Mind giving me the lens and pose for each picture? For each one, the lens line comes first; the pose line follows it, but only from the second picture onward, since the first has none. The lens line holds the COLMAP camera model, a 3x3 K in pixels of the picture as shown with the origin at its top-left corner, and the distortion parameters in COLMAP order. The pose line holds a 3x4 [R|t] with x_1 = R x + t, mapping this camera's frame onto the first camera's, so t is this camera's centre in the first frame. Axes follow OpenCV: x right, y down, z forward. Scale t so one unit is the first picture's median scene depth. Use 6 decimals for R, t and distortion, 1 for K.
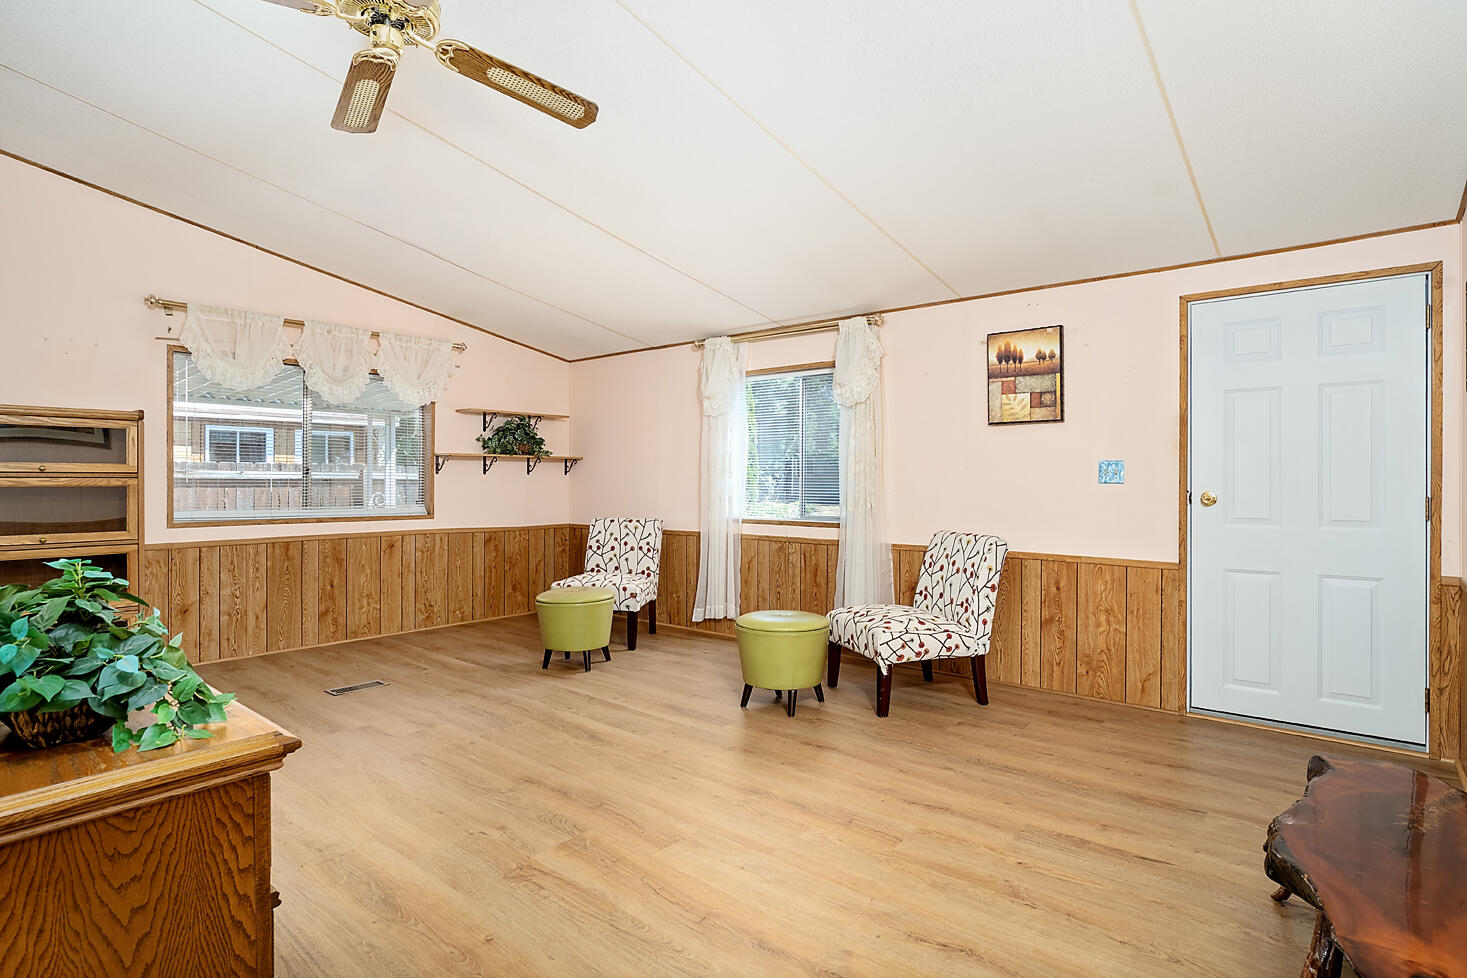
lens RADIAL K [[748.7, 0, 726.1], [0, 748.7, 486.3], [0, 0, 1]] dist [-0.013096, 0.001898]
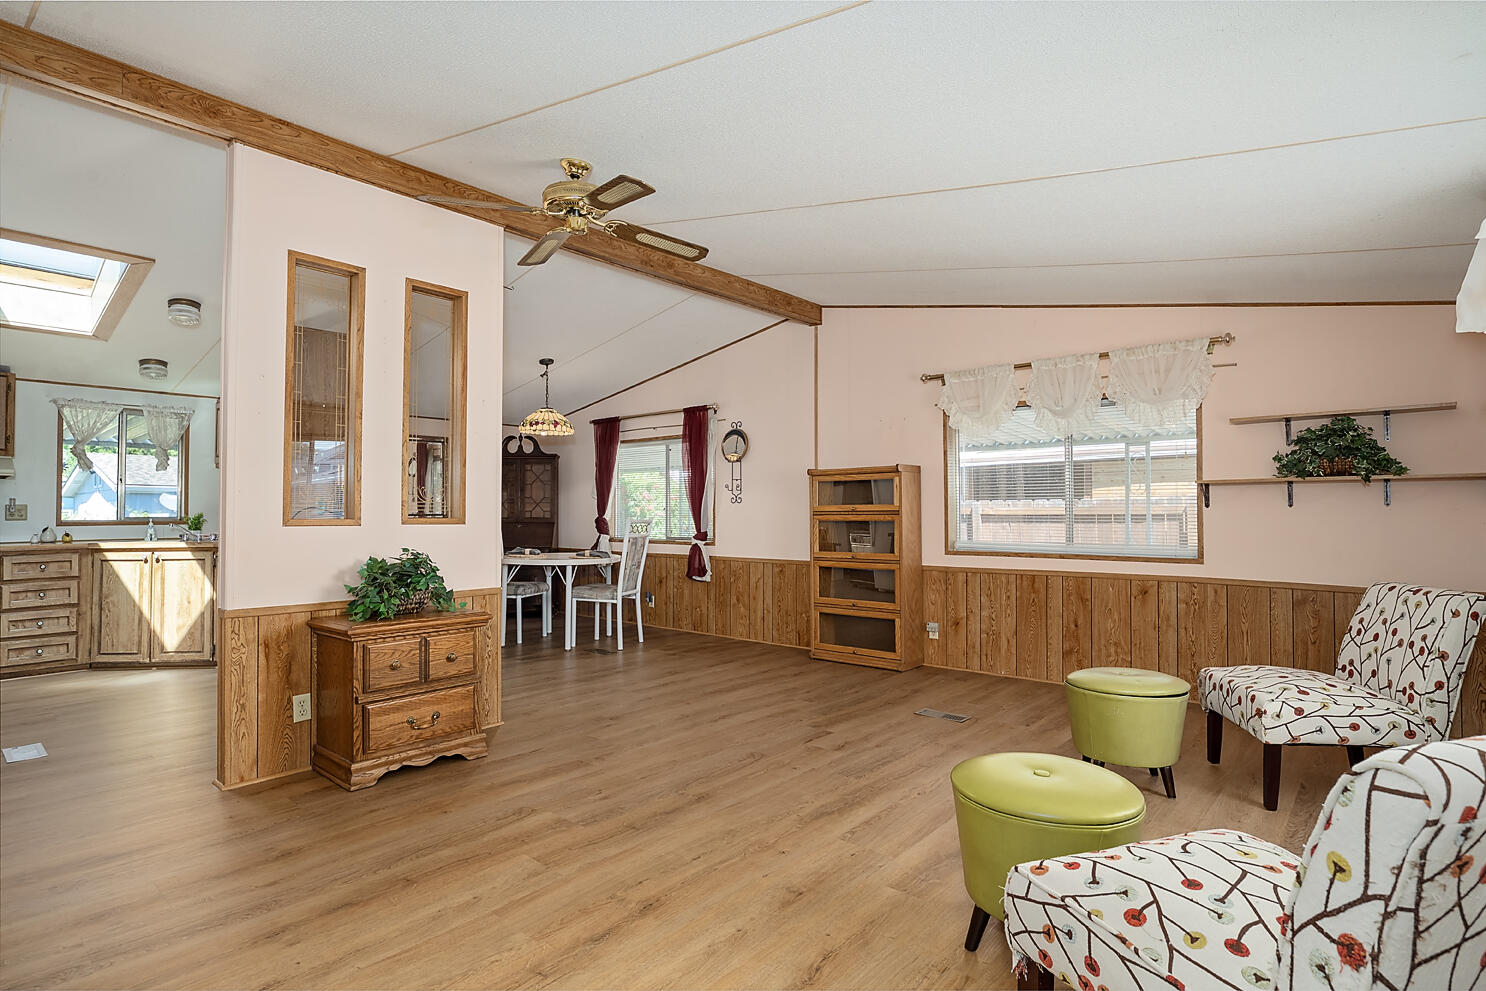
lens RADIAL K [[746.6, 0, 743.0], [0, 746.6, 495.5], [0, 0, 1]] dist [-0.003633, 0.001331]
pose [[-0.016177, -0.028738, -0.999456, 0.467338], [-0.002932, 0.999584, -0.028694, -0.005607], [0.999865, 0.002466, -0.016255, 0.611984]]
